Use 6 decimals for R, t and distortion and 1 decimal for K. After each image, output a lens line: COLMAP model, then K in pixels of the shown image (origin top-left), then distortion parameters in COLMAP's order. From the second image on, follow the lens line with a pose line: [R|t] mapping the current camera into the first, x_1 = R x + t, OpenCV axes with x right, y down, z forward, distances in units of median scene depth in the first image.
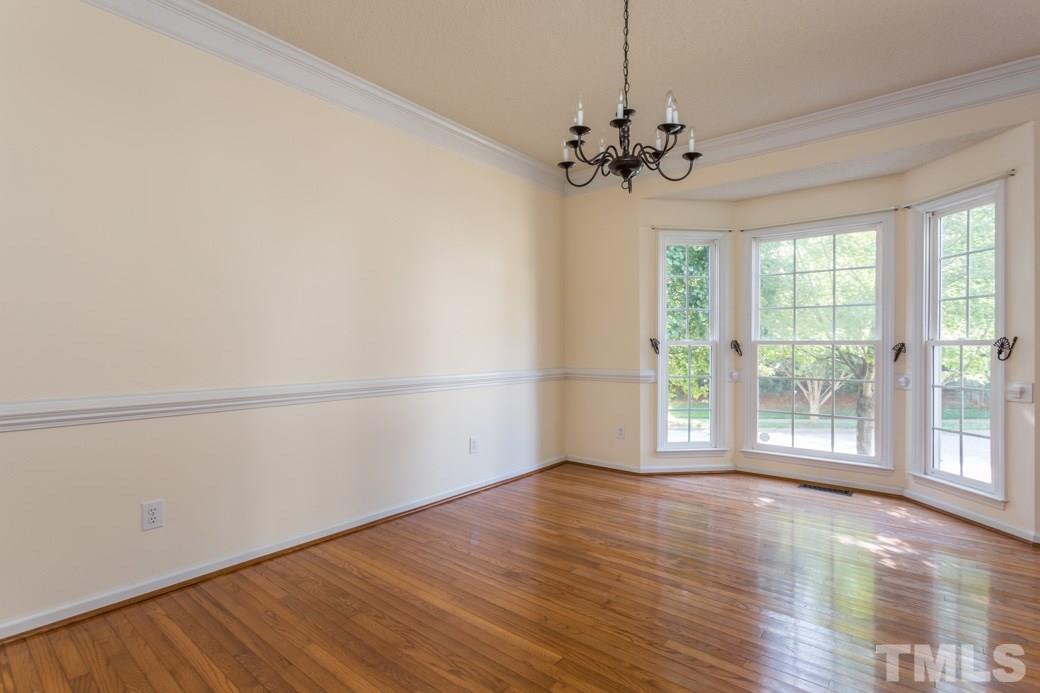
lens RADIAL K [[485.2, 0, 515.6], [0, 485.2, 346.6], [0, 0, 1]] dist [-0.002130, -0.000831]
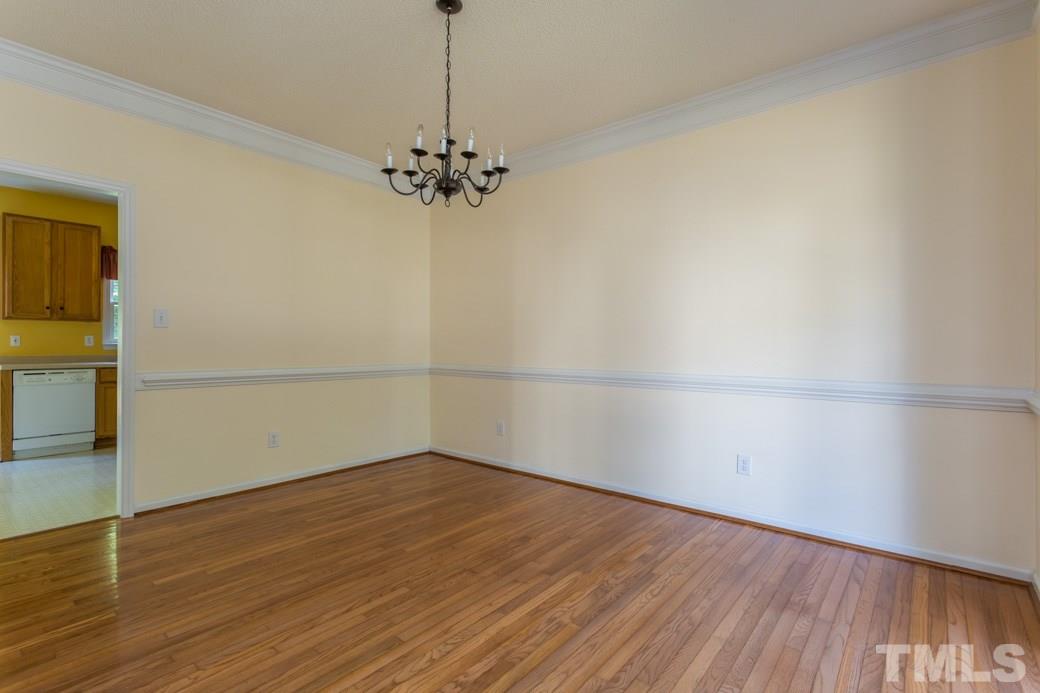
lens RADIAL K [[502.0, 0, 515.1], [0, 502.0, 340.7], [0, 0, 1]] dist [0.015848, 0.000563]
pose [[0.002323, -0.005741, -0.999981, 1.091571], [-0.004713, 0.999972, -0.005752, 0.001775], [0.999986, 0.004727, 0.002296, 0.881044]]
